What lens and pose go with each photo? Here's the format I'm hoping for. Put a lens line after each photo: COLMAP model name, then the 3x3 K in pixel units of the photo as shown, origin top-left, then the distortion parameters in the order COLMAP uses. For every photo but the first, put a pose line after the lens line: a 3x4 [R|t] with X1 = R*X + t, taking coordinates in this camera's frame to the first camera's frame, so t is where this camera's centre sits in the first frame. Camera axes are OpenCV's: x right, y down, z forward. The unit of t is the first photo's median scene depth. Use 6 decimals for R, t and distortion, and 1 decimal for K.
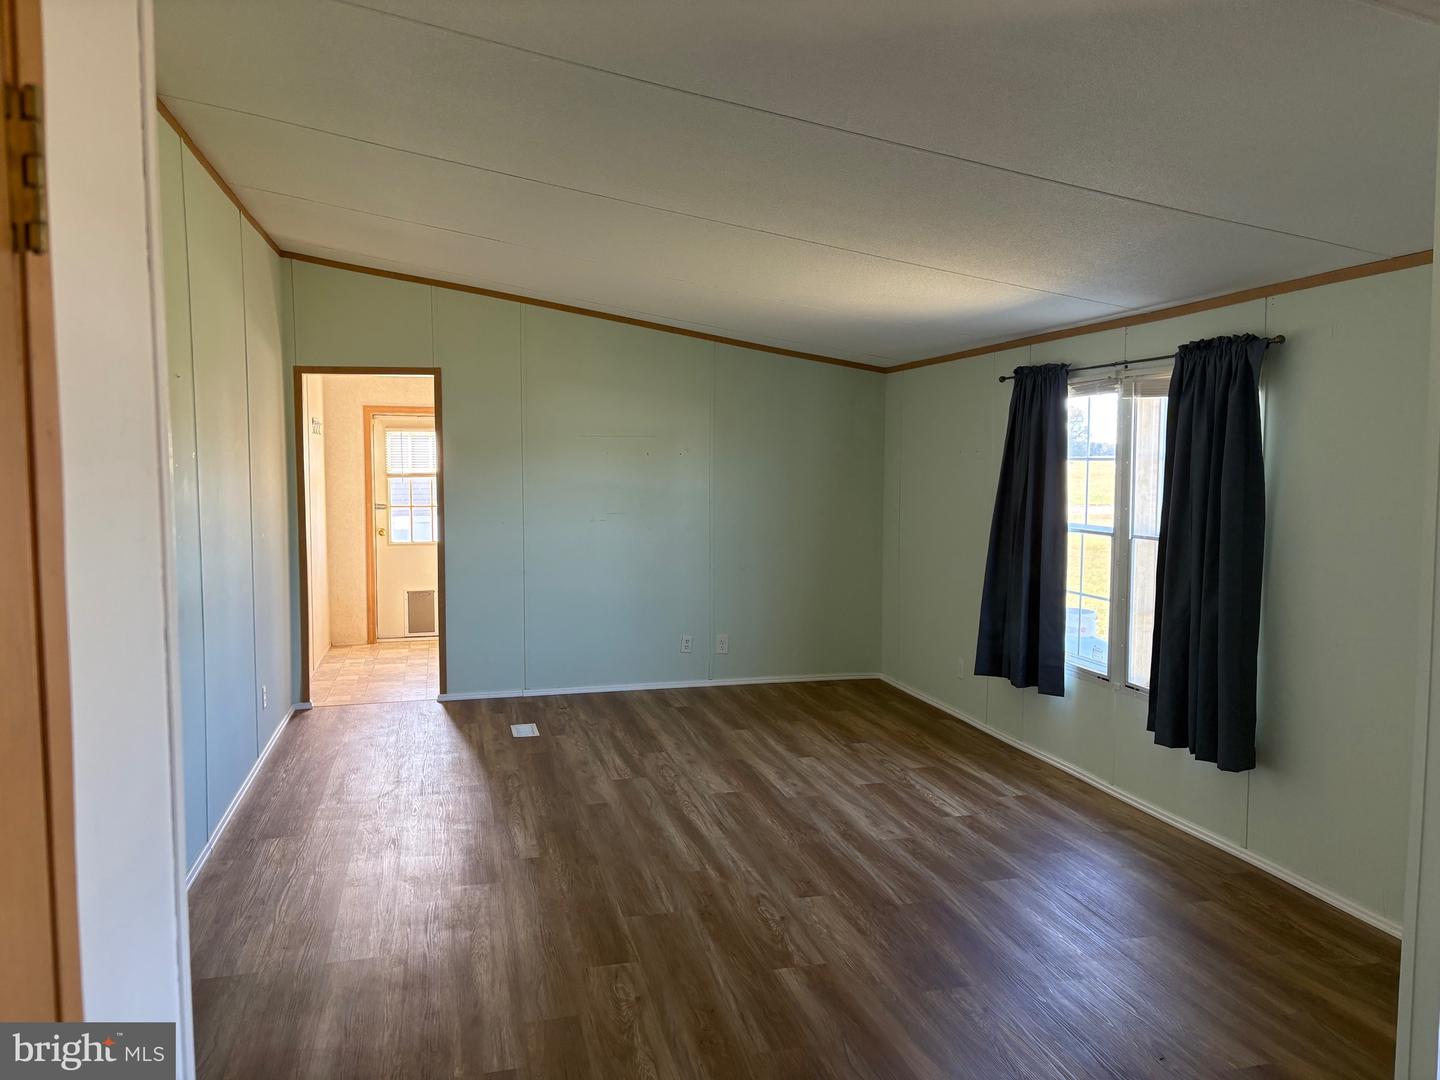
lens RADIAL K [[1085.4, 0, 721.2], [0, 1085.4, 556.0], [0, 0, 1]] dist [0.073707, -0.000678]
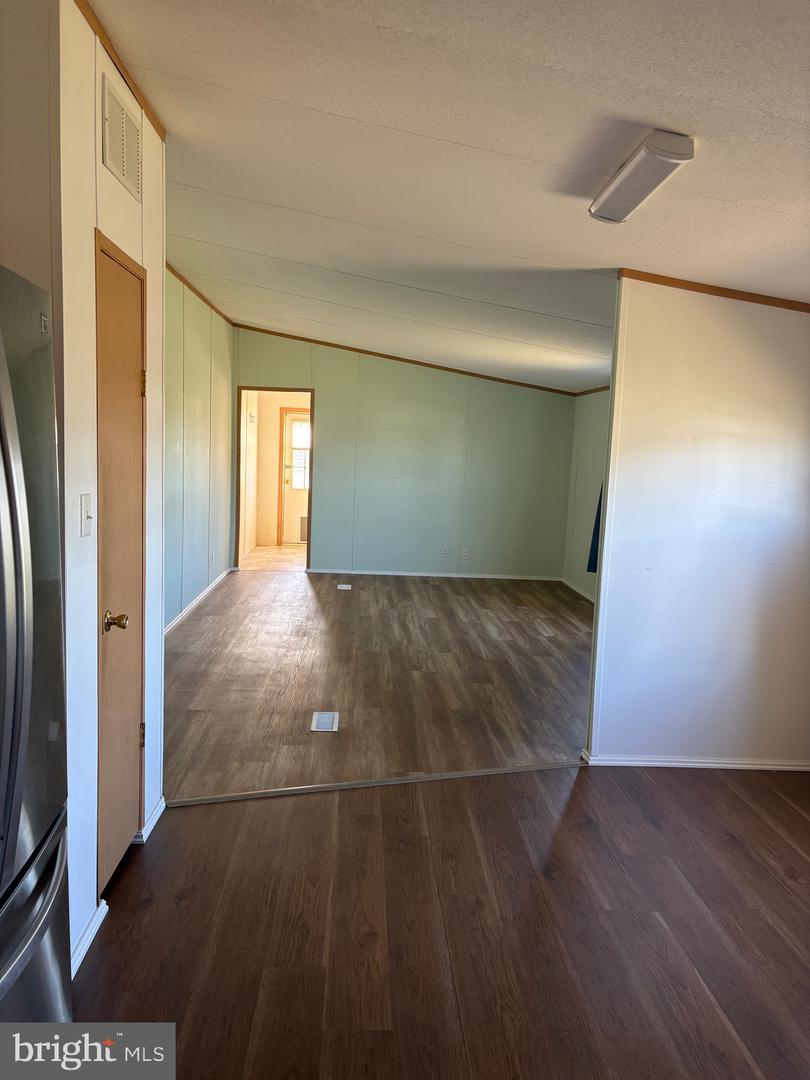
lens RADIAL K [[821.0, 0, 405.0], [0, 821.0, 540.0], [0, 0, 1]] dist [0.234647, -0.000304]
pose [[0.978996, 0.061245, -0.194465, 0.183256], [-0.057185, 0.998014, 0.026428, 0.035562], [0.195697, -0.014752, 0.980553, -0.343104]]
